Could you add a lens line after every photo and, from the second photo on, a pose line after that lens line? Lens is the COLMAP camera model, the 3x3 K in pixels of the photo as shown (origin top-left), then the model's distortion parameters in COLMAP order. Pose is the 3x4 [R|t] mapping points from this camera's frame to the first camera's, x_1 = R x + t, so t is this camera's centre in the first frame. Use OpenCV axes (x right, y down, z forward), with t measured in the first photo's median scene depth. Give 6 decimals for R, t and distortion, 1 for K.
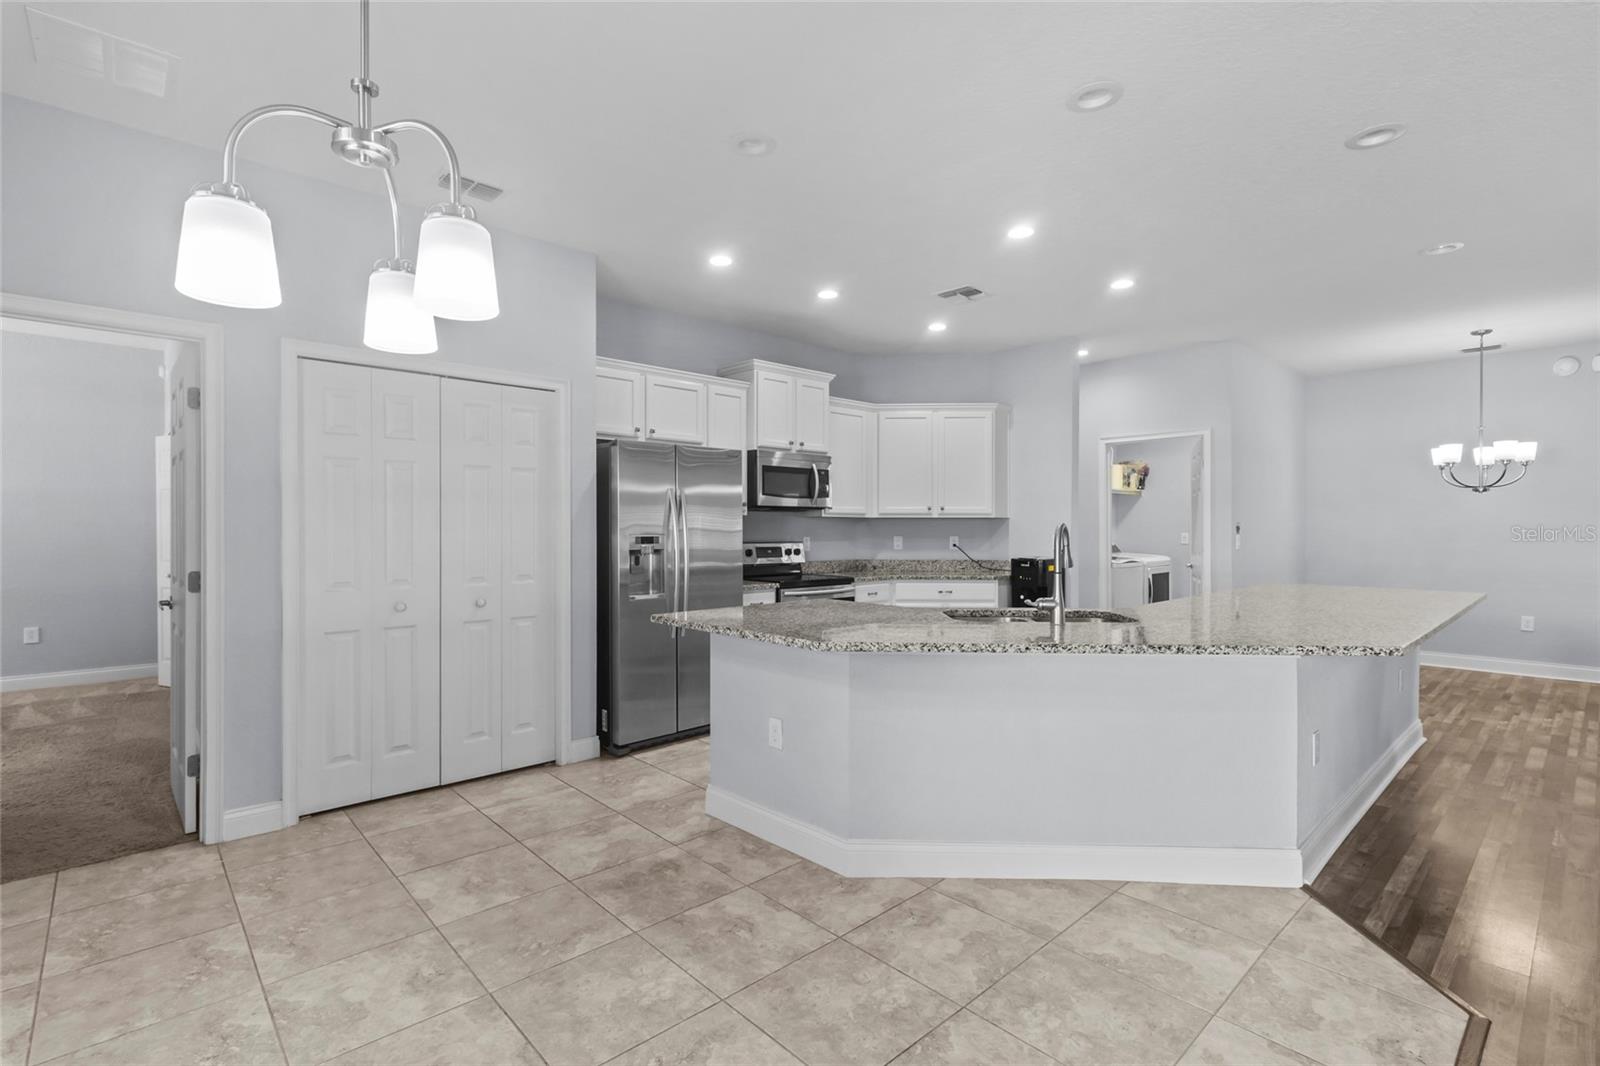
lens RADIAL K [[735.9, 0, 768.9], [0, 735.9, 529.9], [0, 0, 1]] dist [0.003851, 0.000333]
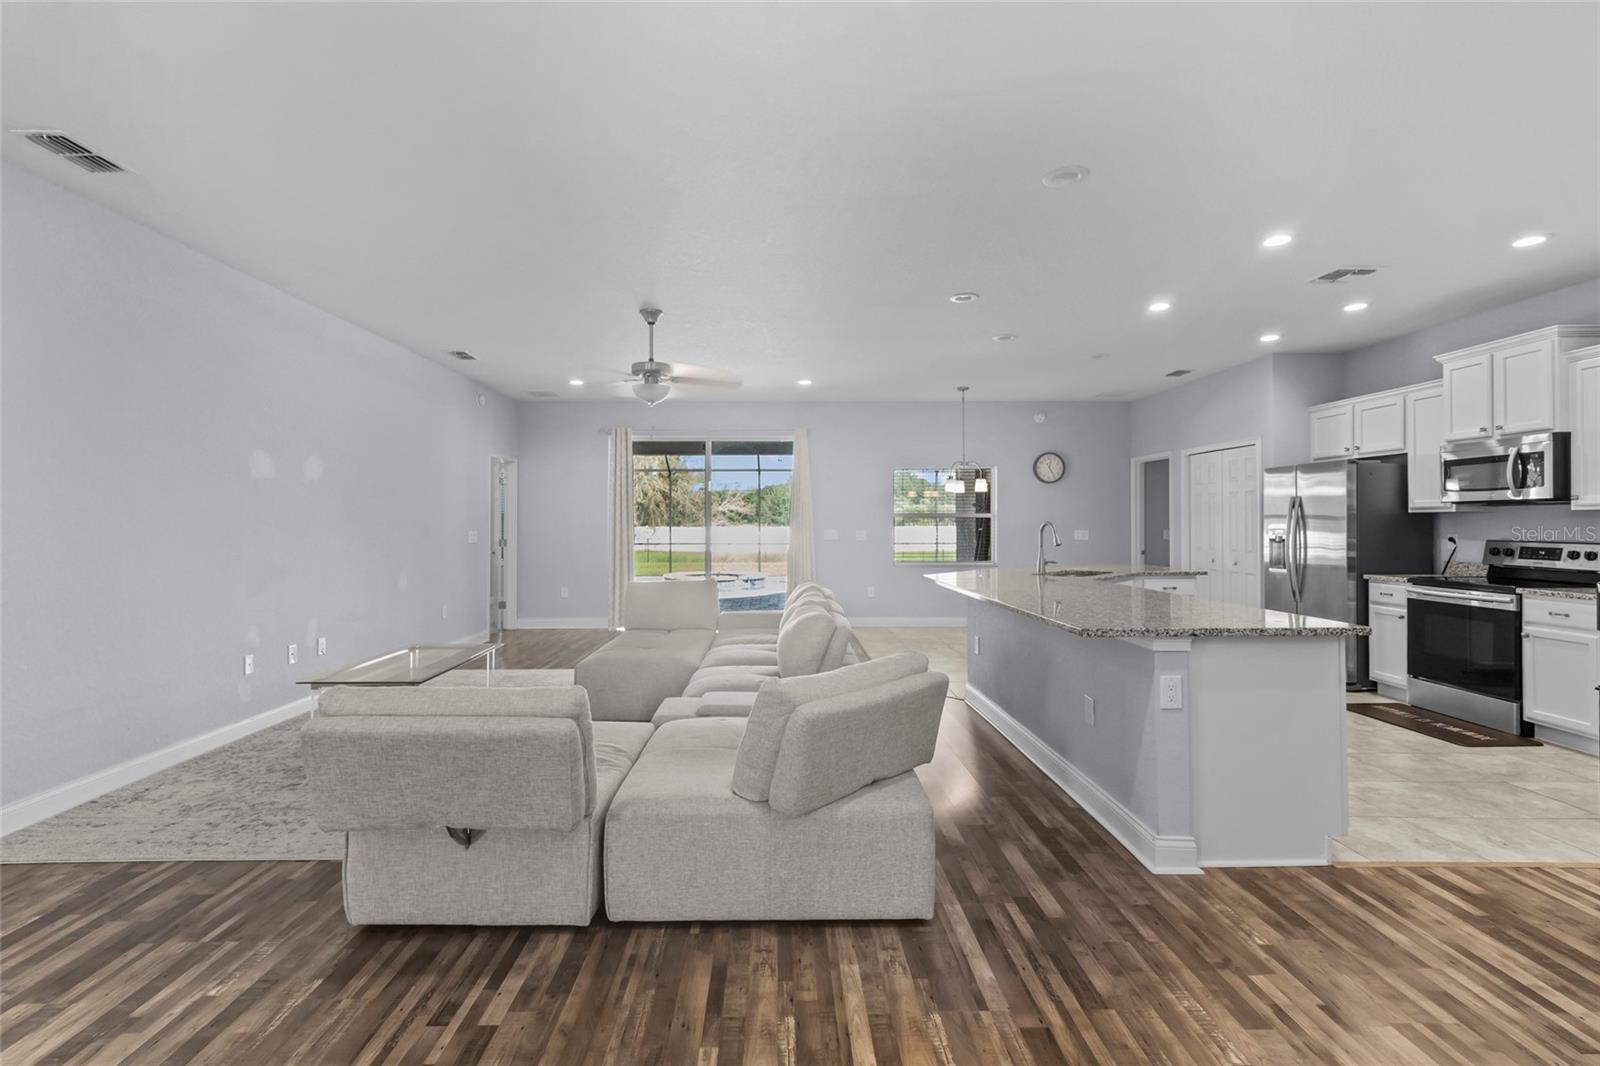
lens RADIAL K [[735.9, 0, 785.6], [0, 735.9, 520.4], [0, 0, 1]] dist [0.003851, 0.000333]
pose [[-0.658928, -0.002574, -0.752202, 1.267534], [-0.003338, 0.999994, -0.000498, -0.004503], [0.752199, 0.002182, -0.658933, 0.957806]]
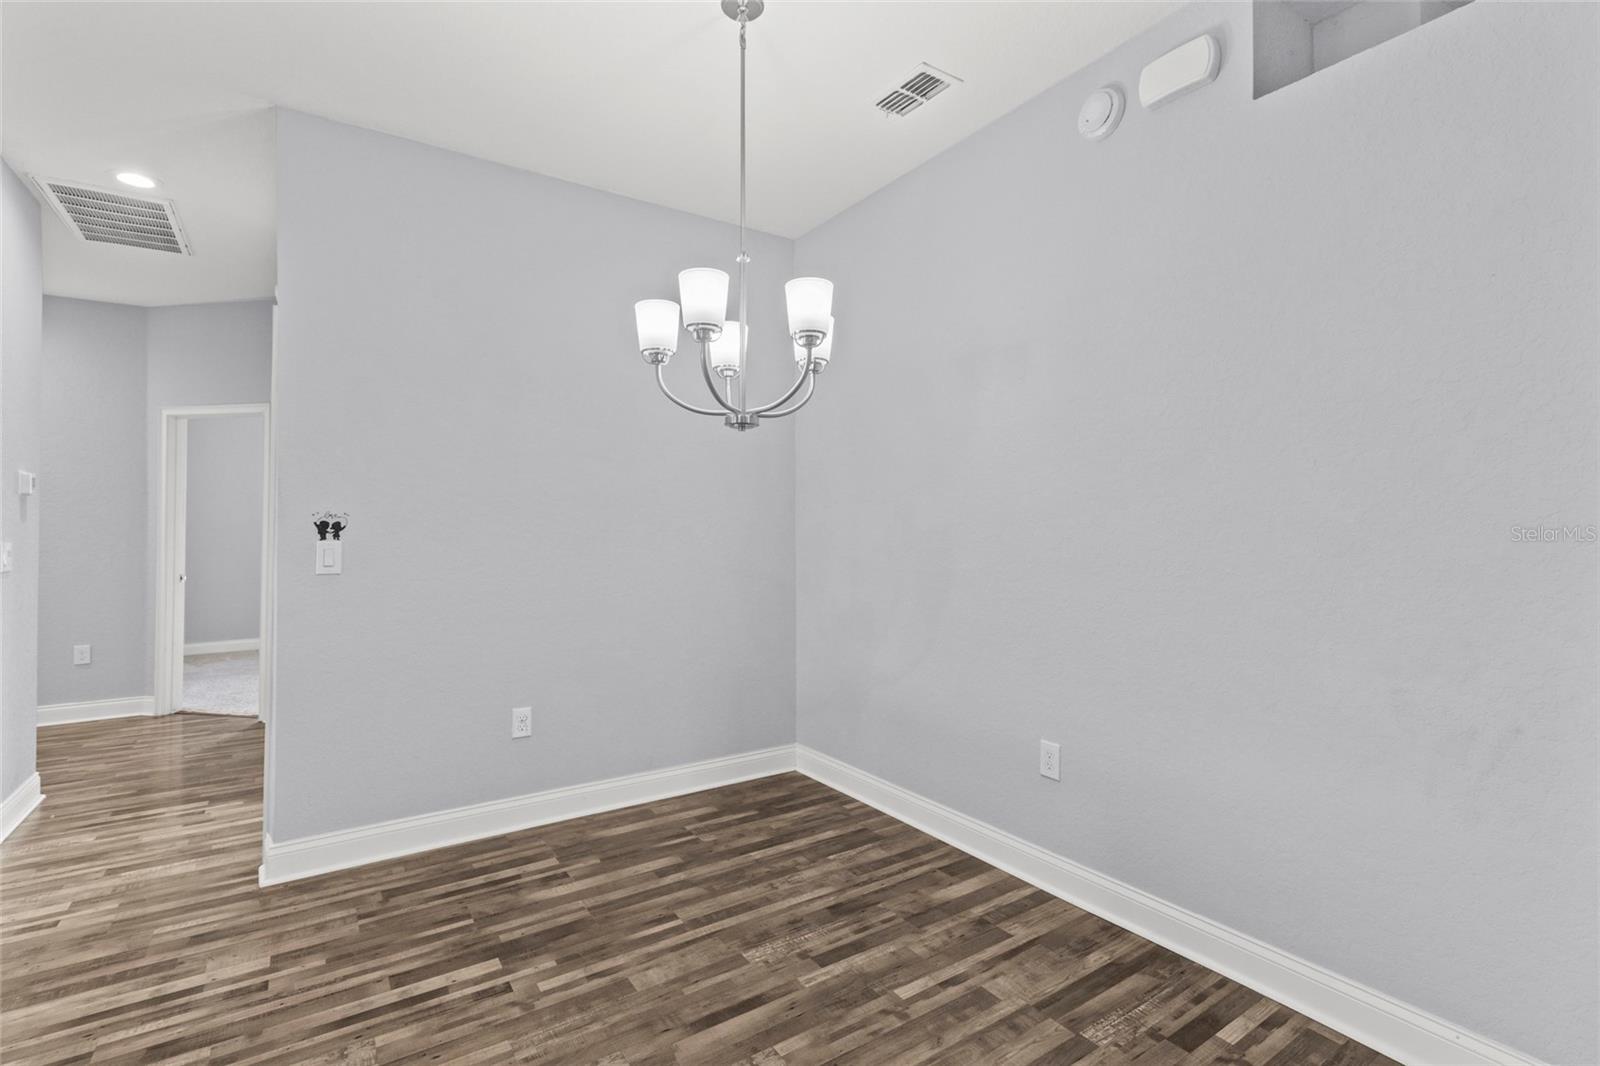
lens RADIAL K [[735.9, 0, 788.7], [0, 735.9, 518.2], [0, 0, 1]] dist [0.003851, 0.000333]
pose [[0.989716, -0.003760, -0.142997, 1.099915], [0.001482, 0.999870, -0.016037, 0.000154], [0.143038, 0.015661, 0.989593, 0.672953]]
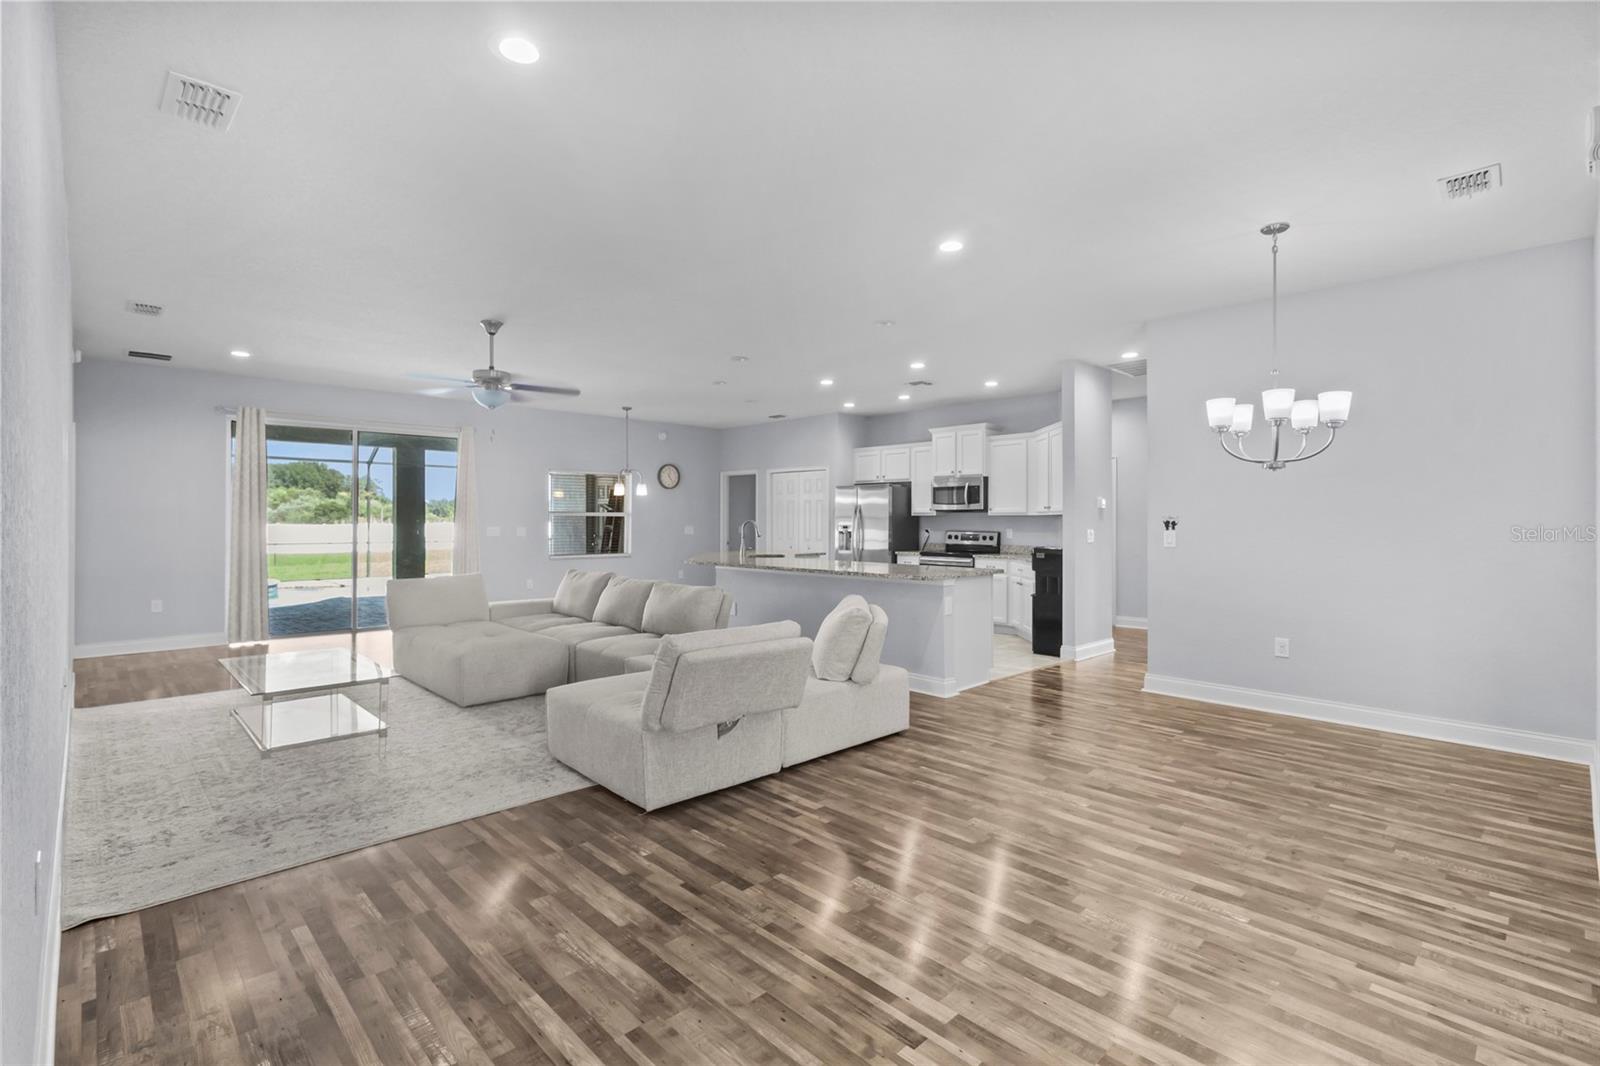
lens RADIAL K [[735.9, 0, 788.3], [0, 735.9, 515.7], [0, 0, 1]] dist [0.003851, 0.000333]
pose [[0.031163, -0.009537, -0.999469, 1.702278], [-0.007454, 0.999924, -0.009773, 0.000695], [0.999487, 0.007755, 0.031090, 0.576898]]
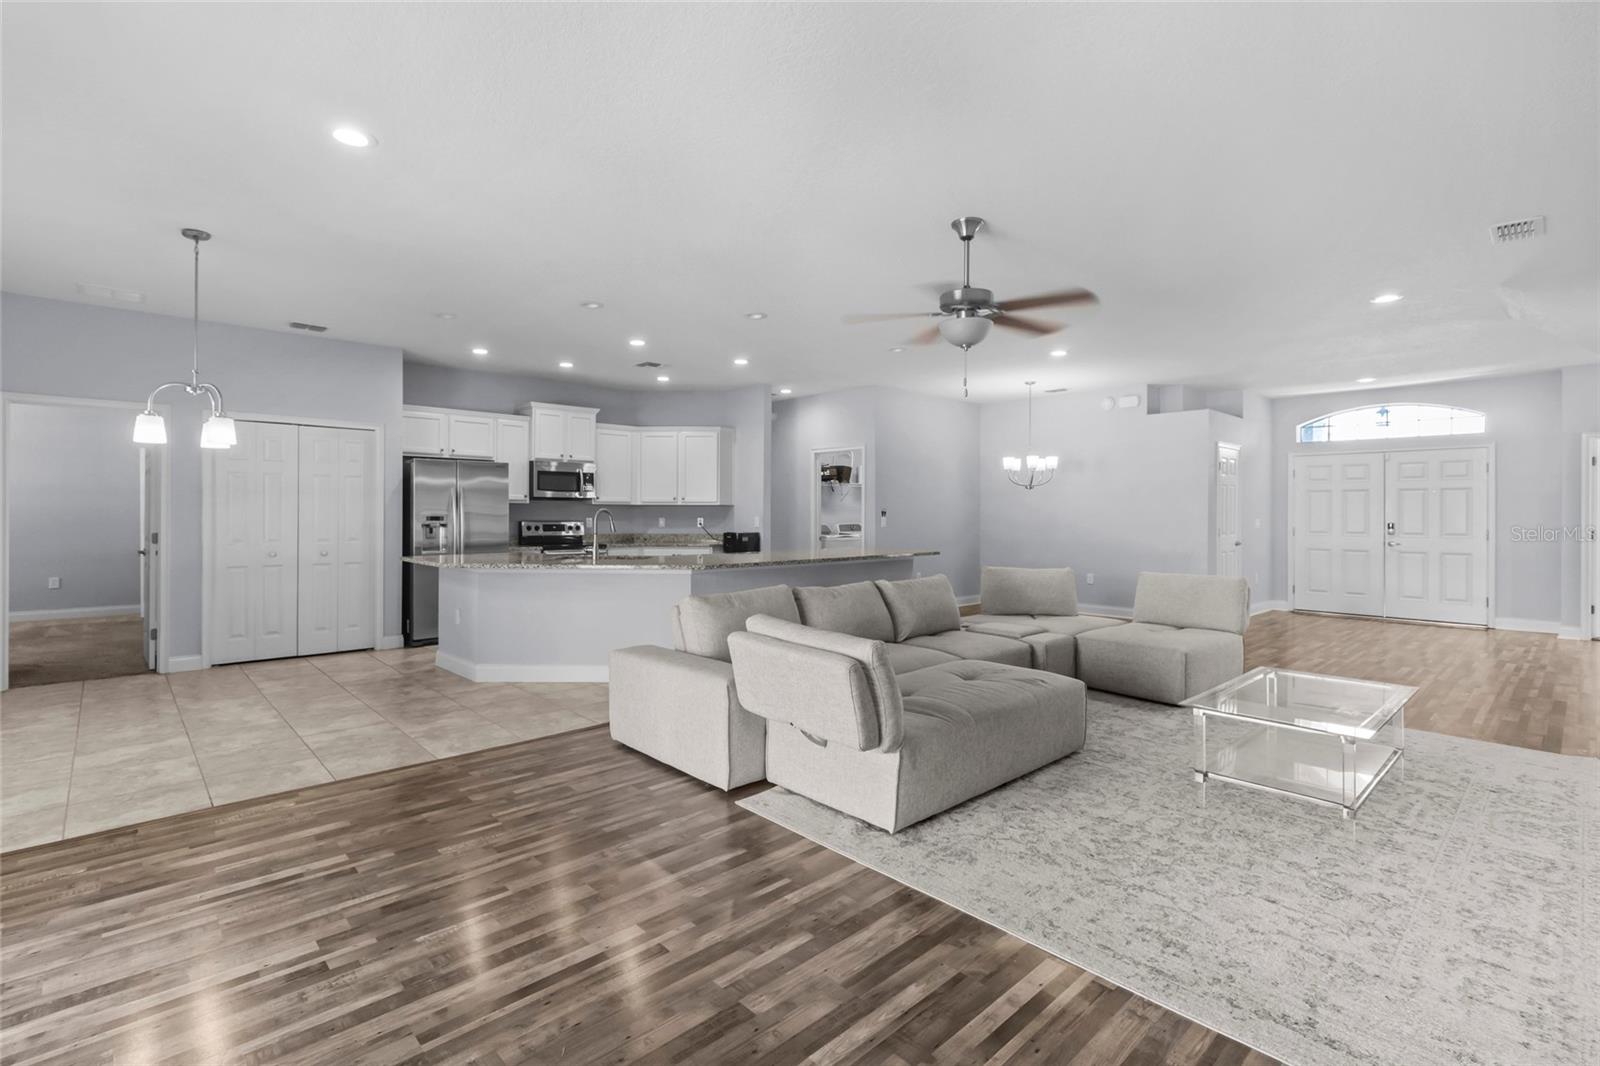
lens RADIAL K [[735.9, 0, 775.0], [0, 735.9, 512.6], [0, 0, 1]] dist [0.003851, 0.000333]
pose [[0.999950, 0.003440, 0.009358, 0.457934], [-0.003428, 0.999993, -0.001288, 0.000073], [-0.009363, 0.001255, 0.999955, -0.524738]]
